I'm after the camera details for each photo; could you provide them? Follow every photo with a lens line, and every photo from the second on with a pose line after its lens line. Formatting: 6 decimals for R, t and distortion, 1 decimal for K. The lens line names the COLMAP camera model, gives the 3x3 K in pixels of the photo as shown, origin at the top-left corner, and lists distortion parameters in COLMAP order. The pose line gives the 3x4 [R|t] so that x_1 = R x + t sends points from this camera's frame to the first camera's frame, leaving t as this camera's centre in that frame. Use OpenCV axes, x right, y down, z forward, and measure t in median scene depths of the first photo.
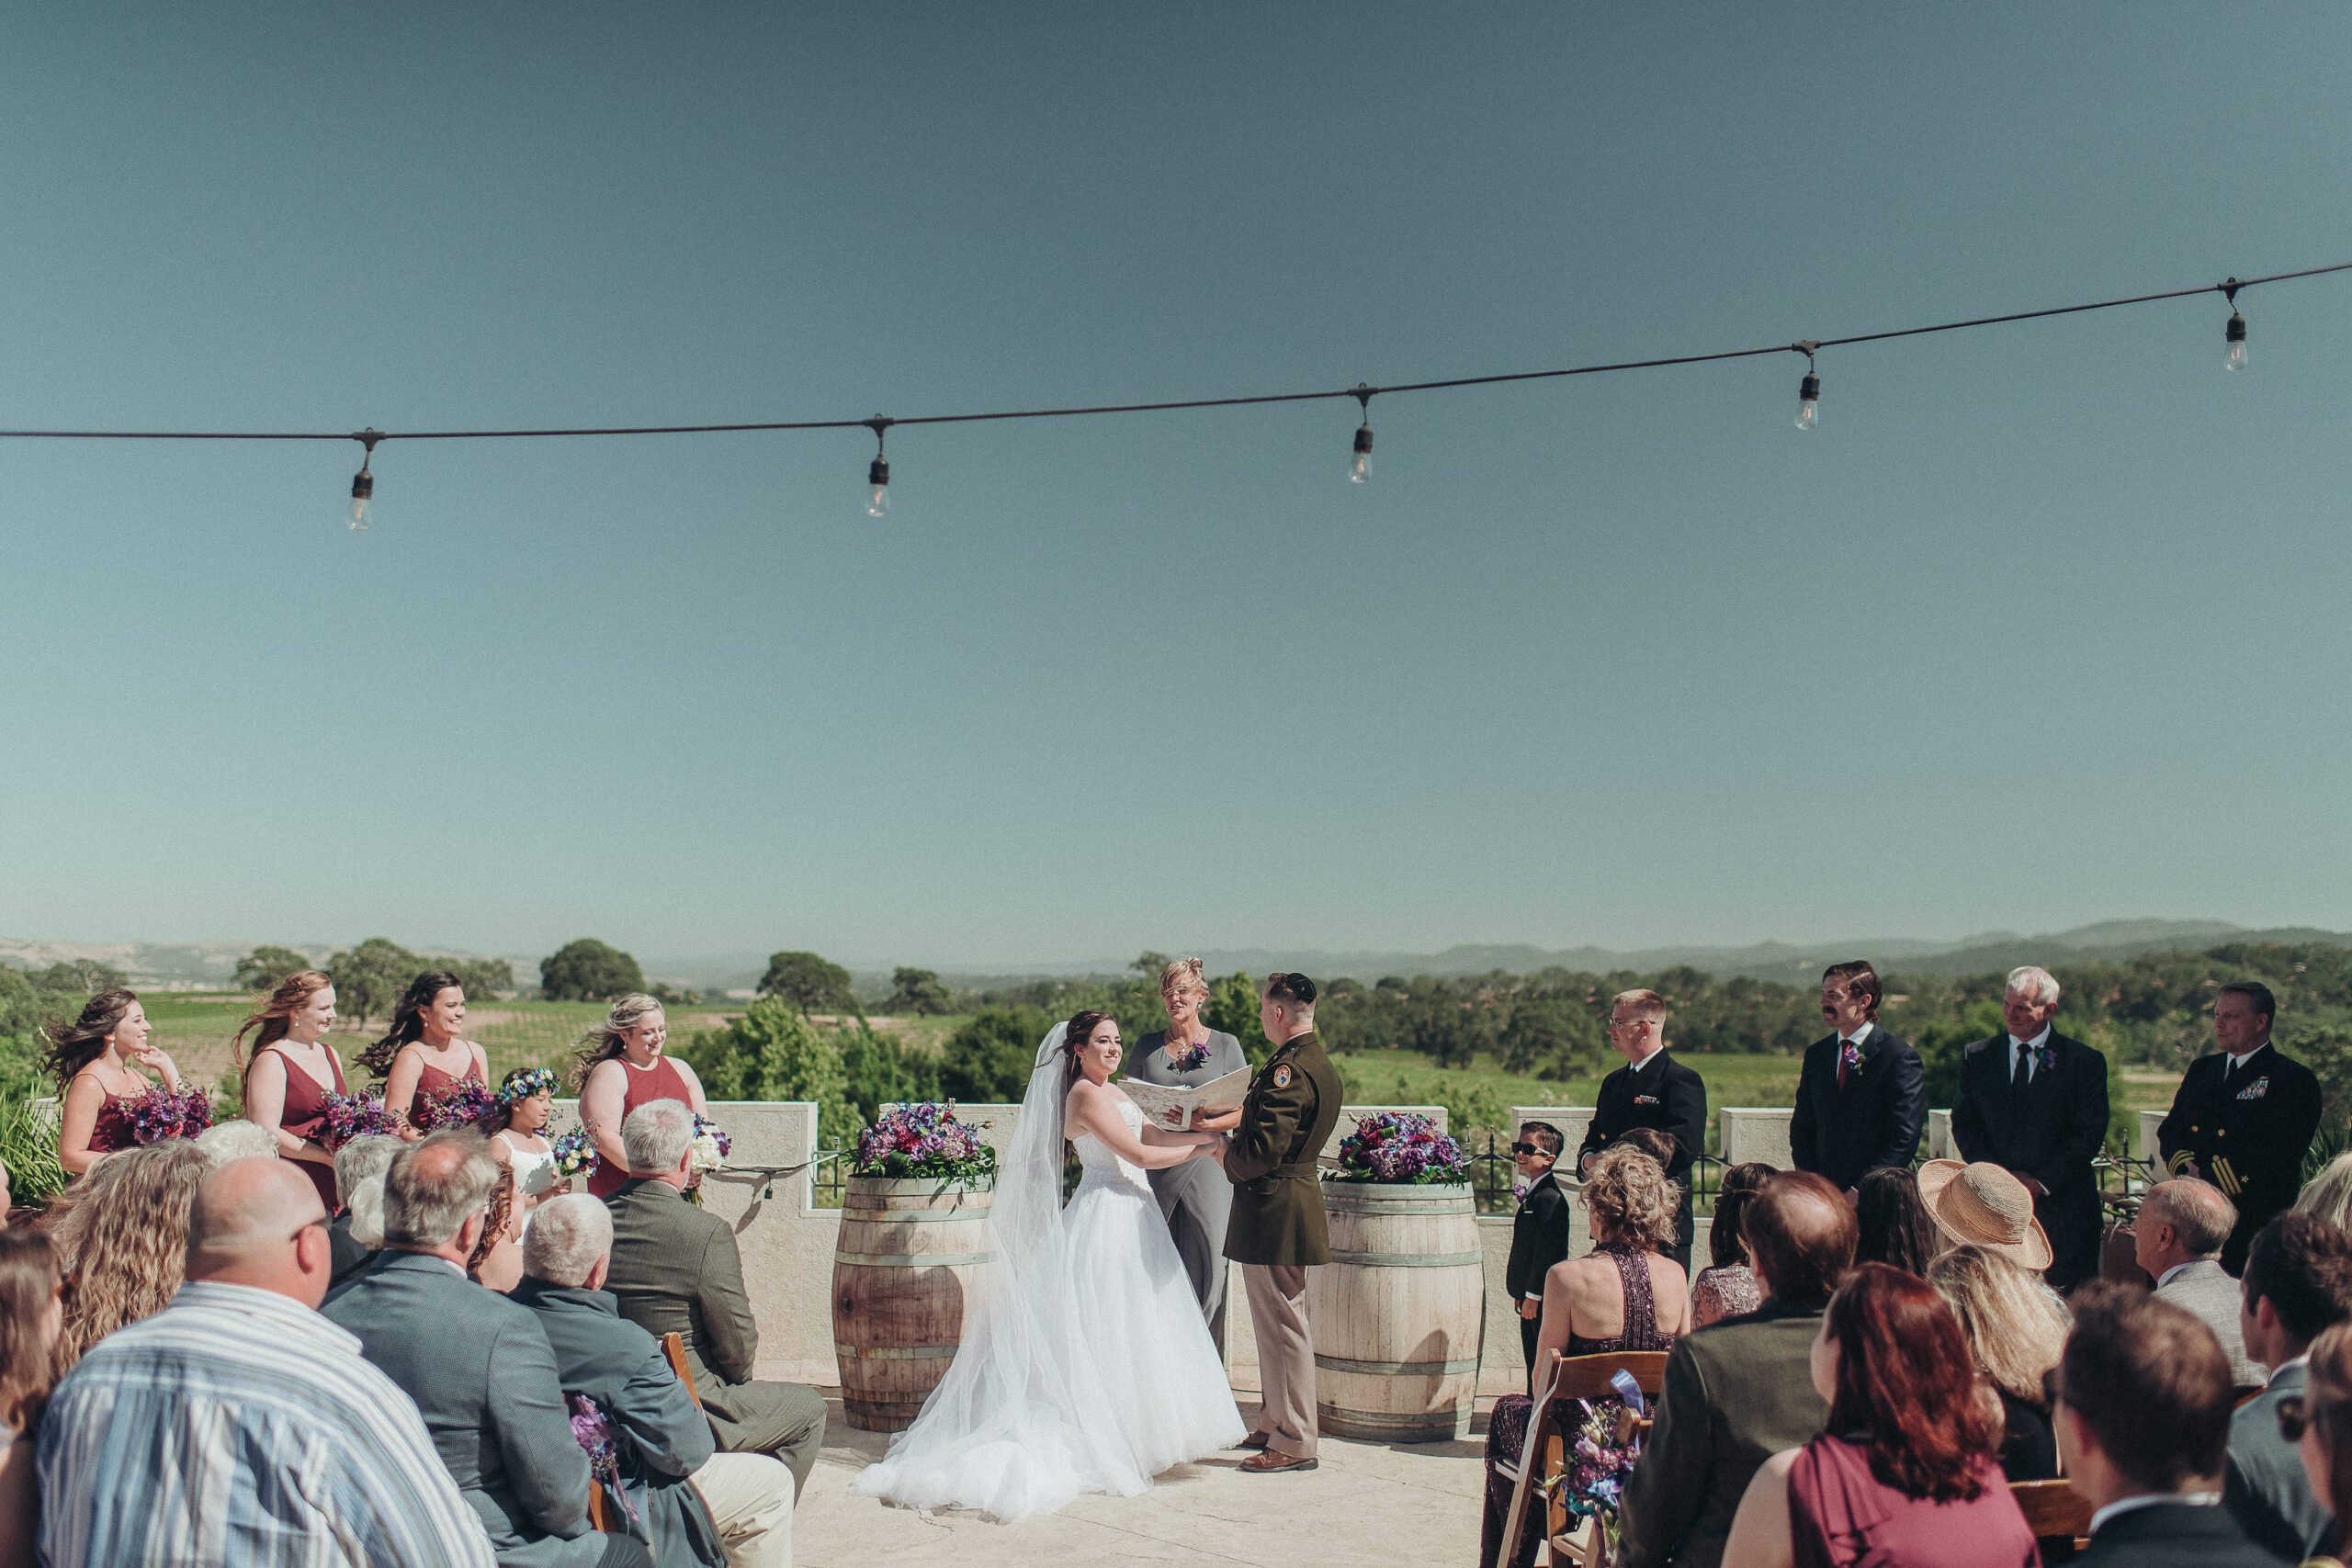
lens RADIAL K [[2359.2, 0, 1176.0], [0, 2359.2, 784.0], [0, 0, 1]] dist [-0.014239, 0.034179]
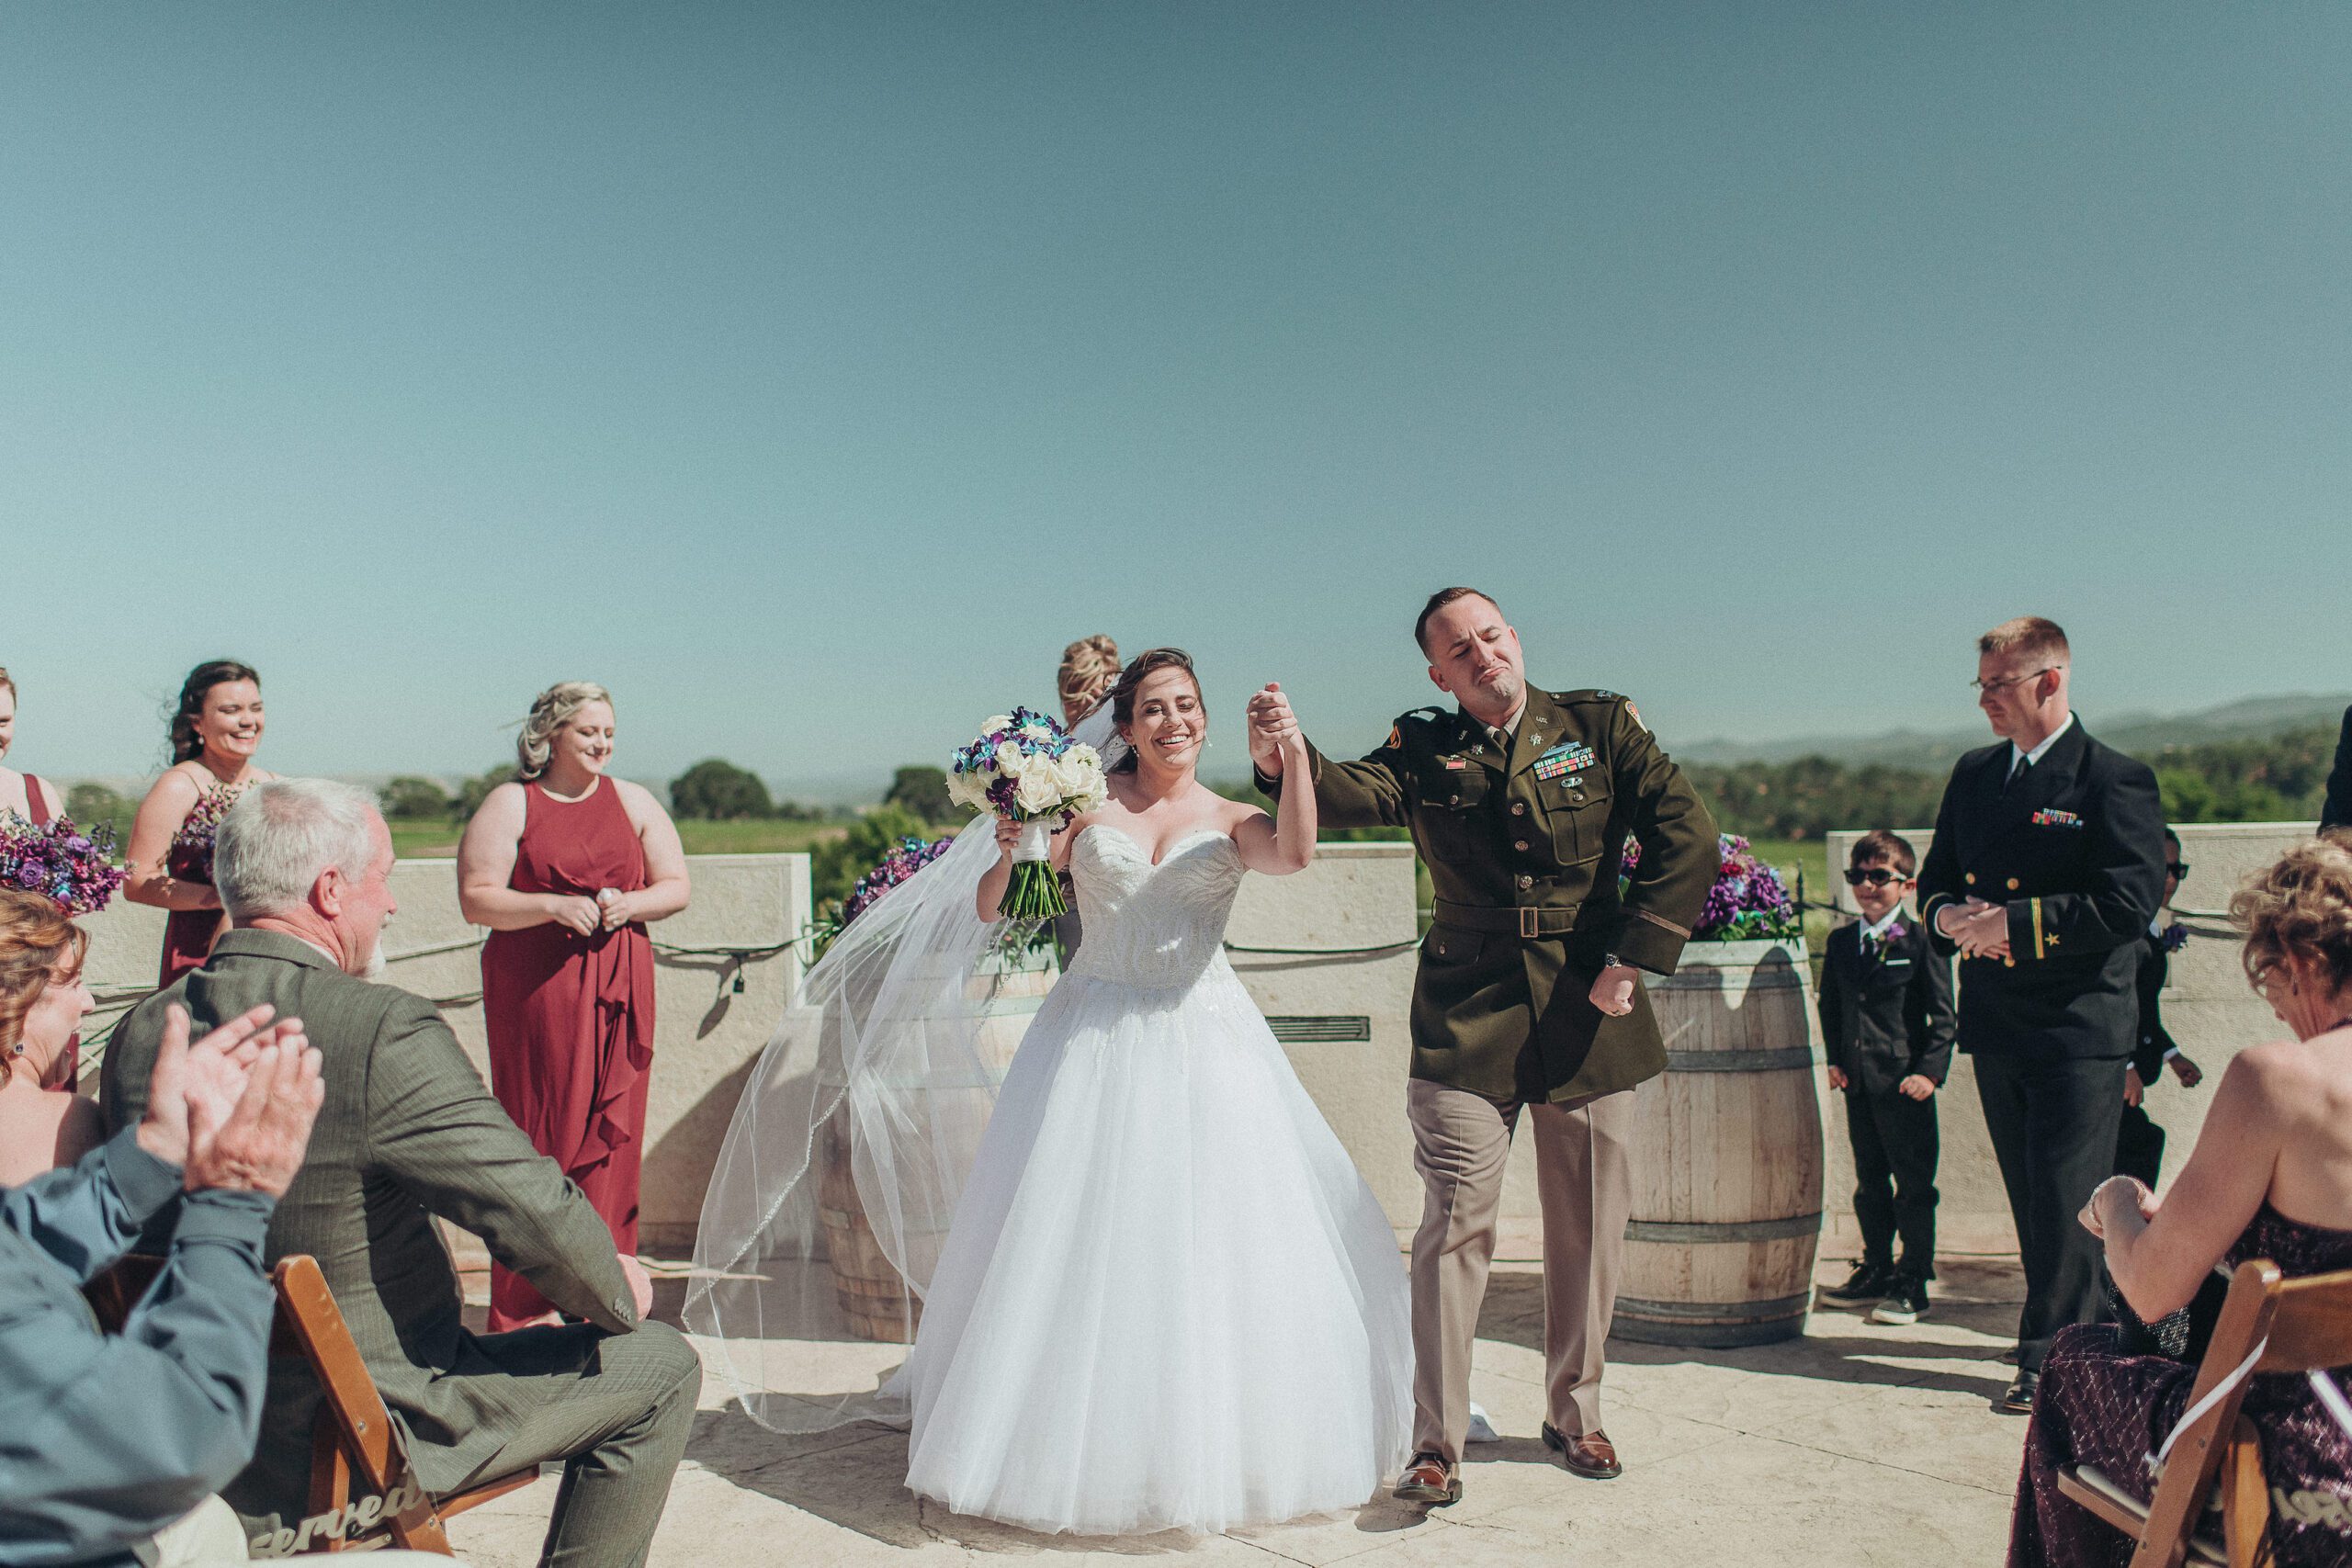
lens RADIAL K [[2359.2, 0, 1176.0], [0, 2359.2, 784.0], [0, 0, 1]] dist [-0.014239, 0.034179]
pose [[0.998229, -0.028182, -0.052385, -0.009073], [0.032374, 0.996190, 0.080979, 0.072085], [0.049903, -0.082532, 0.995338, 0.369821]]
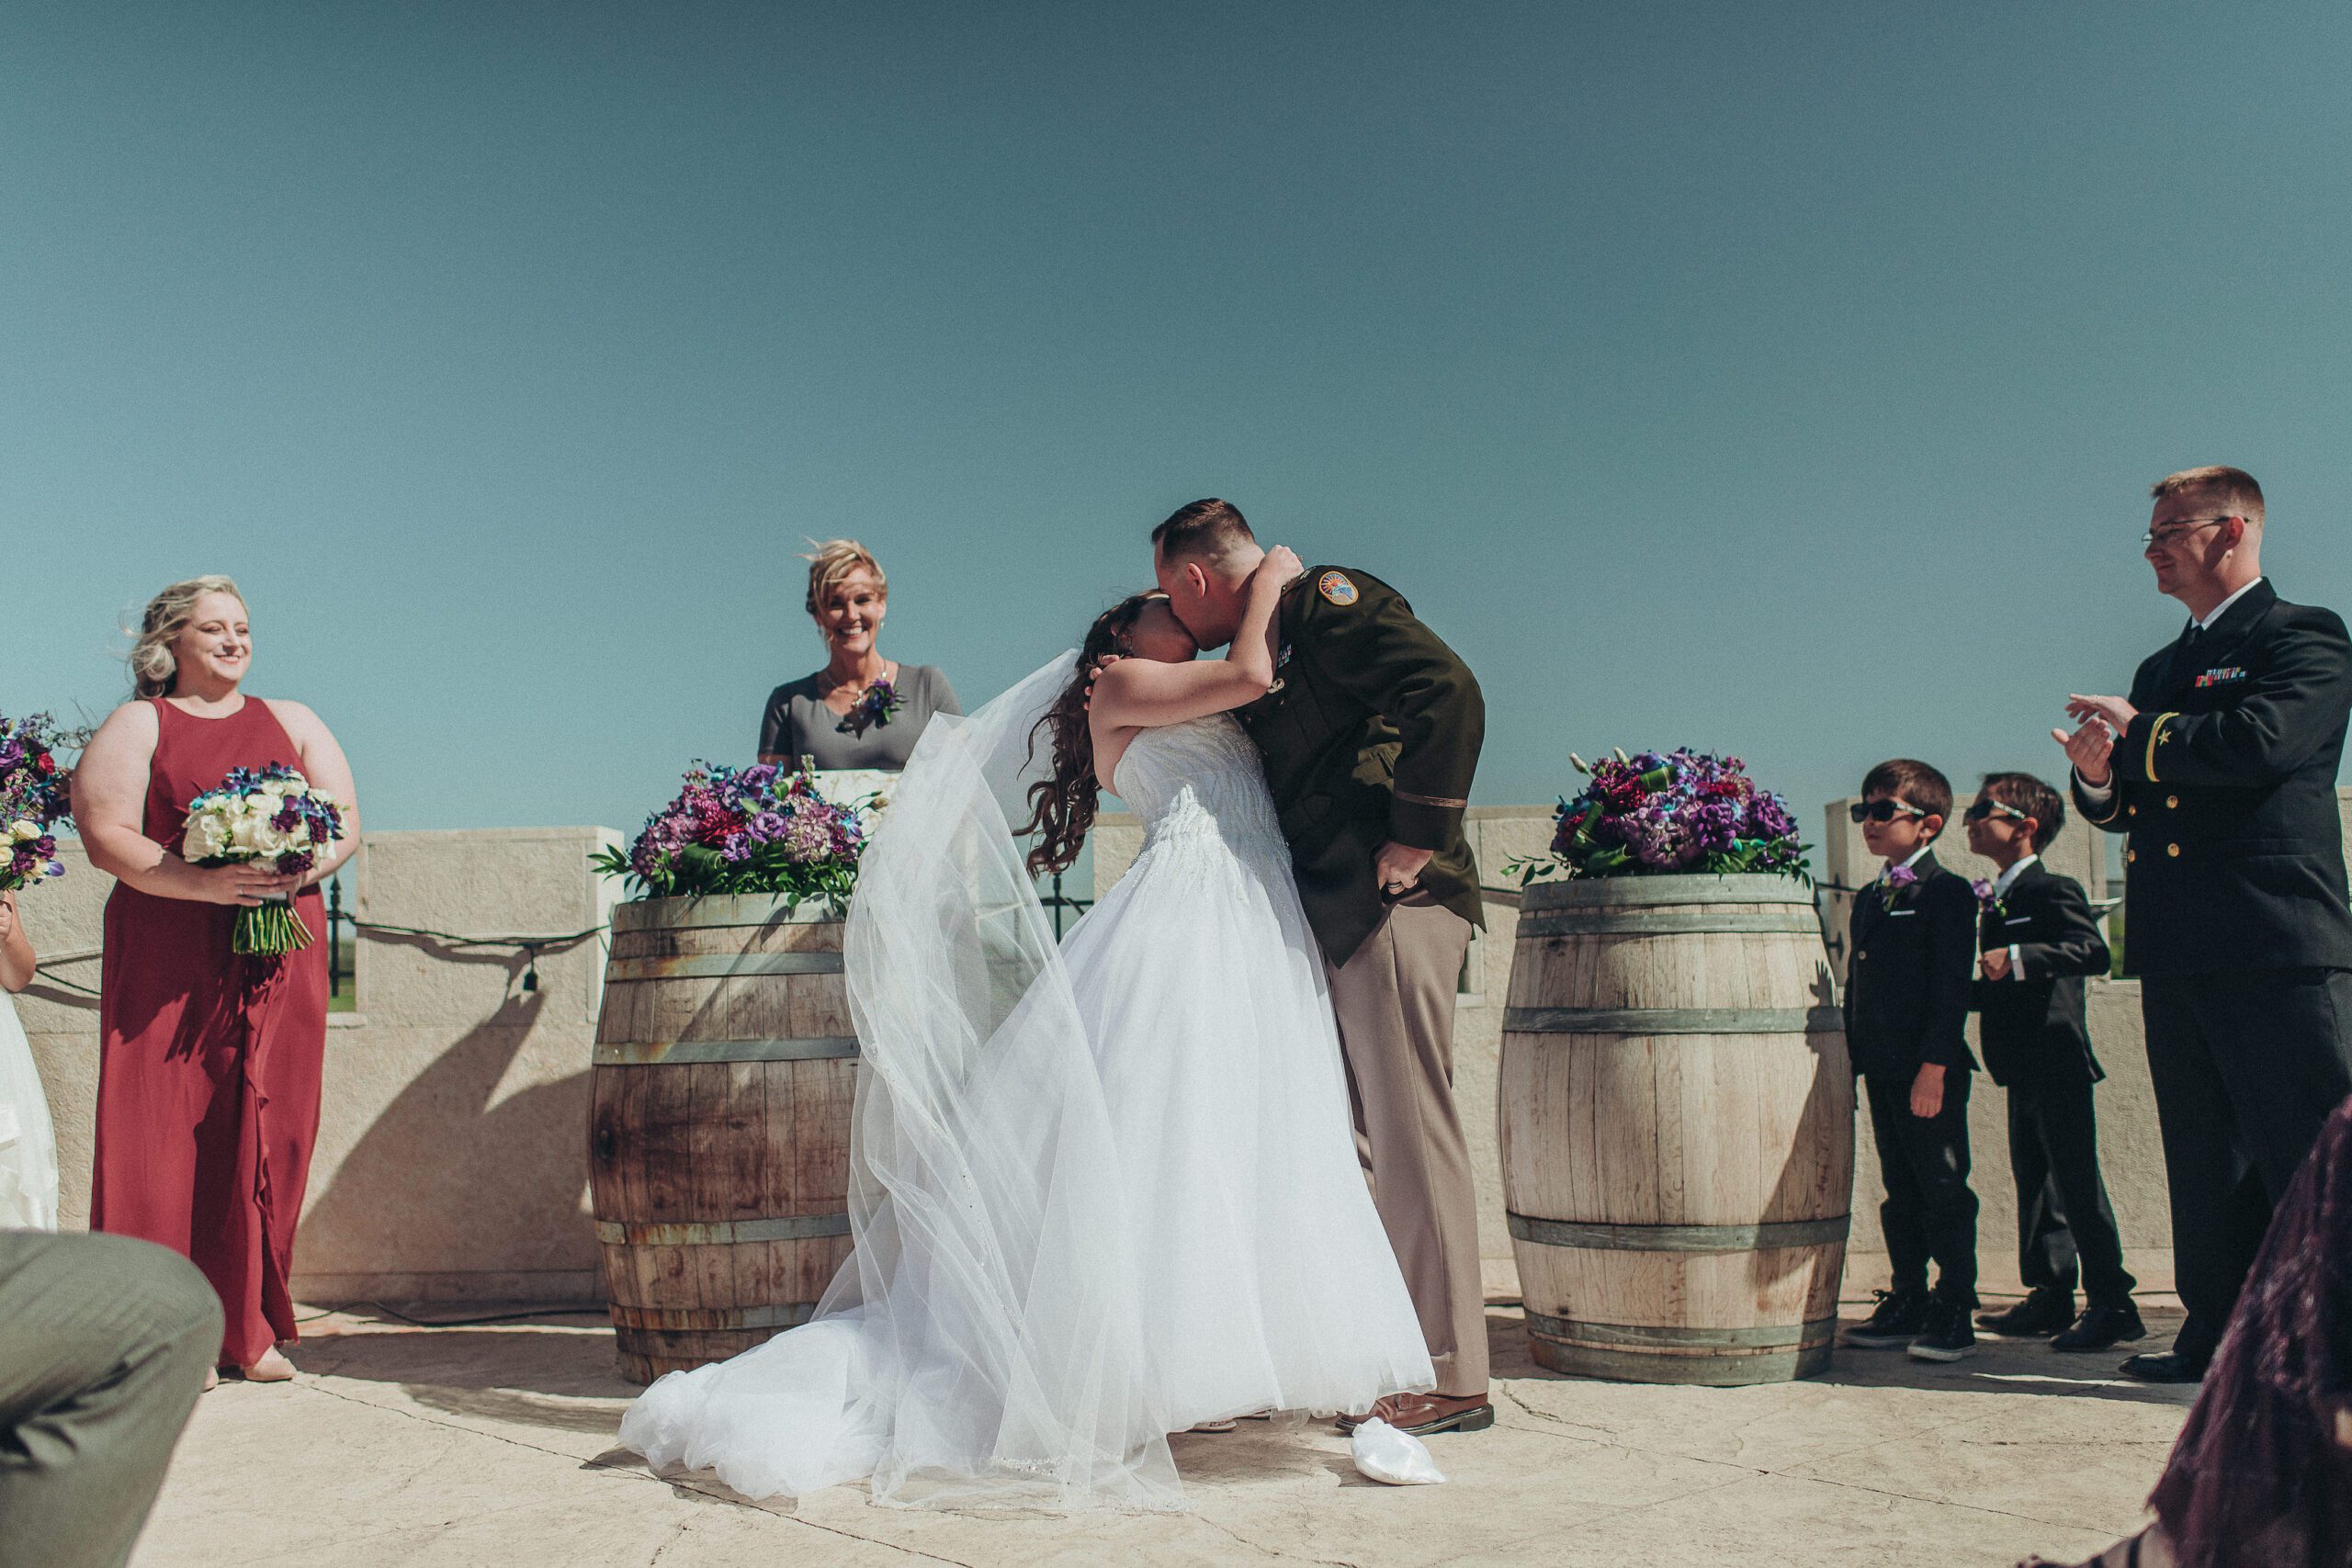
lens RADIAL K [[2359.2, 0, 1176.0], [0, 2359.2, 784.0], [0, 0, 1]] dist [-0.014239, 0.034179]
pose [[0.999262, -0.028617, -0.025608, -0.000320], [0.028931, 0.999510, 0.011968, 0.139681], [0.025253, -0.012700, 0.999600, 0.489267]]
